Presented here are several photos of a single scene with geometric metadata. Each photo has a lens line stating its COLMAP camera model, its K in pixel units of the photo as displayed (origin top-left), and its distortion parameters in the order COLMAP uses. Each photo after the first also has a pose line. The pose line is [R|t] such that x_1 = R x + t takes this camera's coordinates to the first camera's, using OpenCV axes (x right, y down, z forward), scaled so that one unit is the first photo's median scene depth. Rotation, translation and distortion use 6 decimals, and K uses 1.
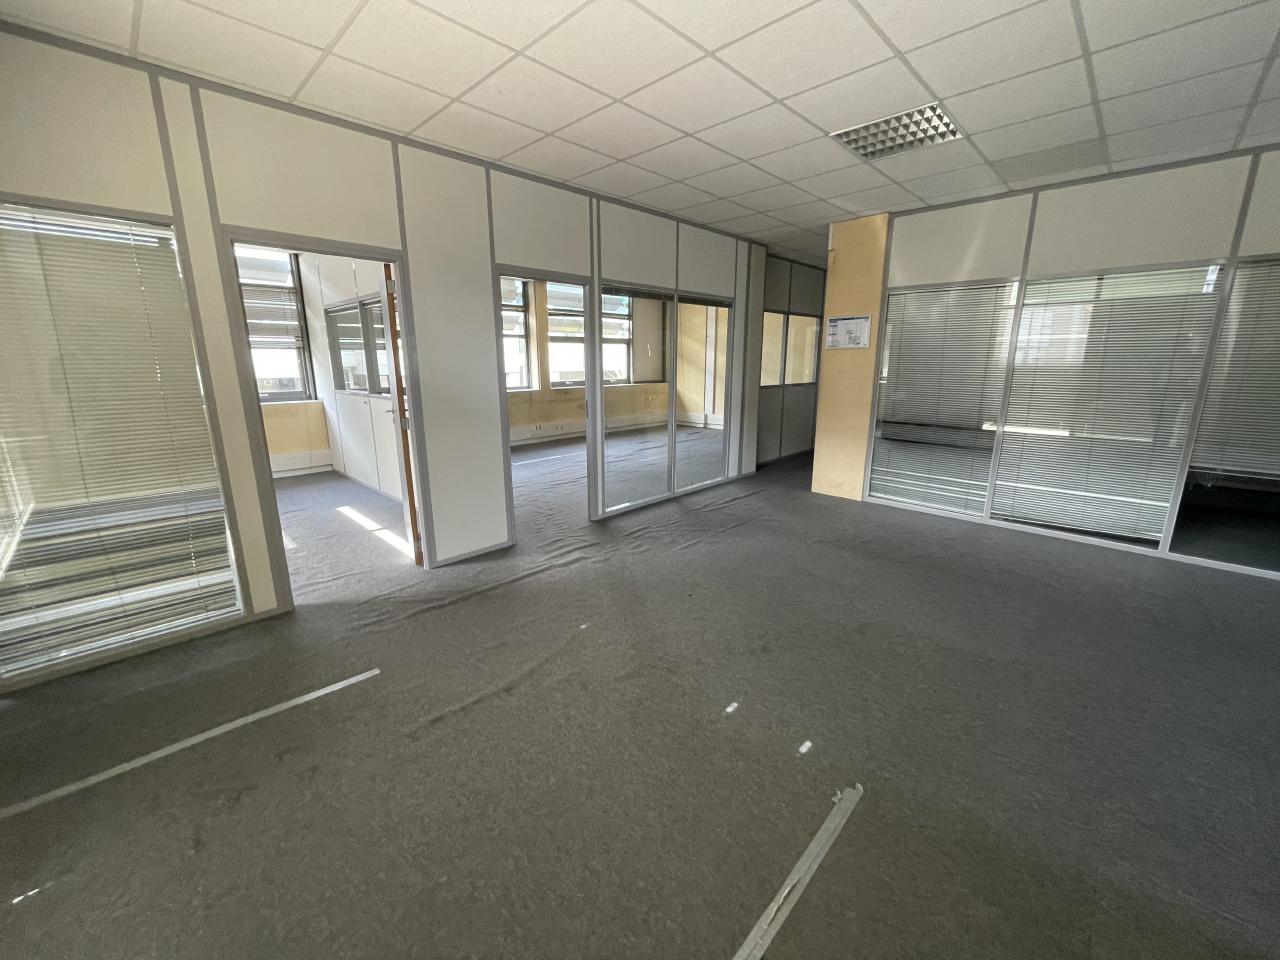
lens RADIAL K [[510.6, 0, 643.3], [0, 510.6, 471.5], [0, 0, 1]] dist [-0.001431, -0.000048]
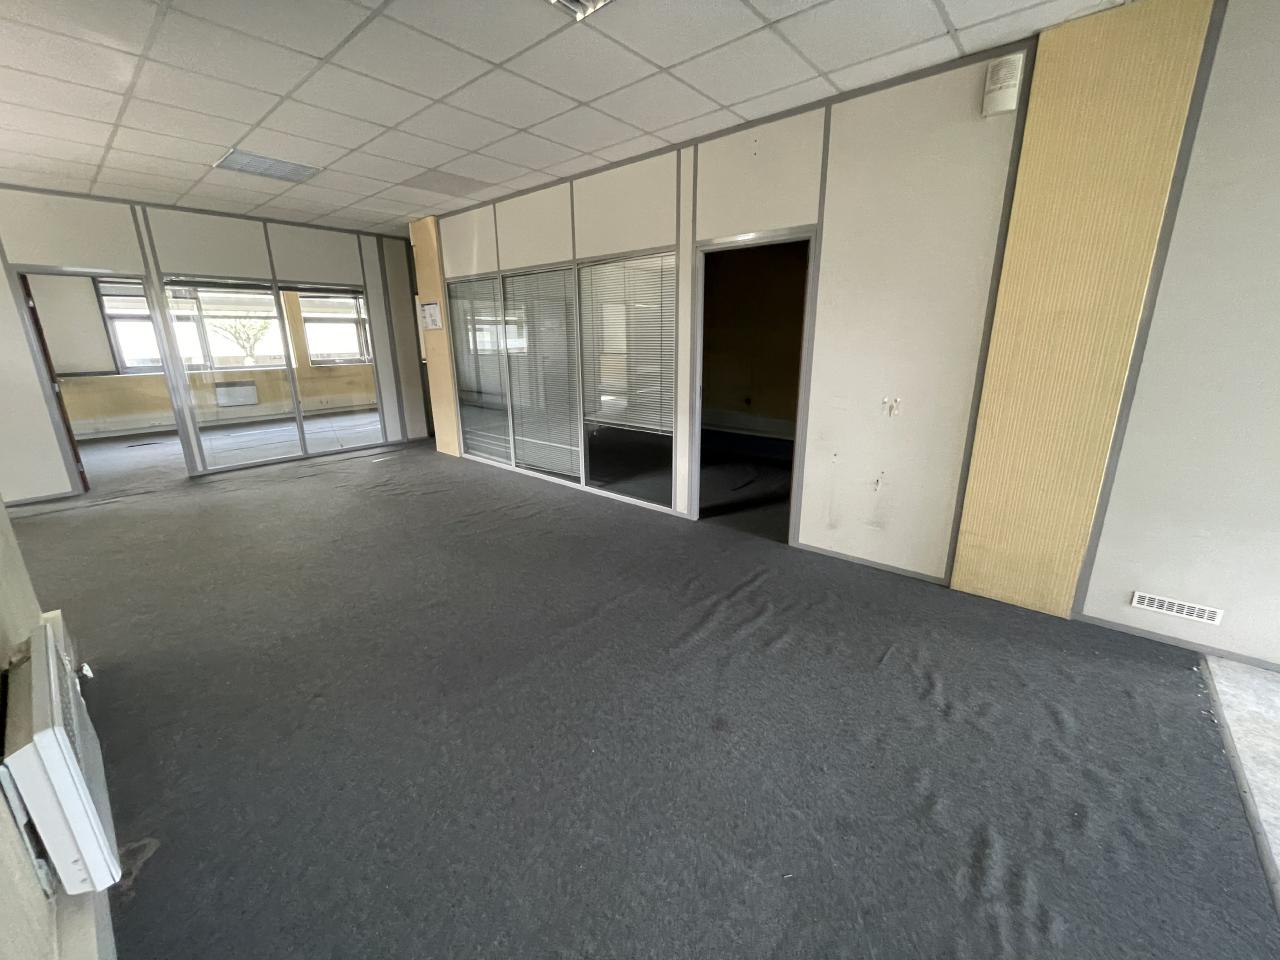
lens RADIAL K [[517.2, 0, 640.0], [0, 517.2, 480.0], [0, 0, 1]] dist [-0.001675, -0.000193]
pose [[0.998336, -0.023098, 0.052839, 0.802113], [0.020027, 0.998121, 0.057917, 0.050007], [-0.054077, -0.056762, 0.996922, -0.248804]]
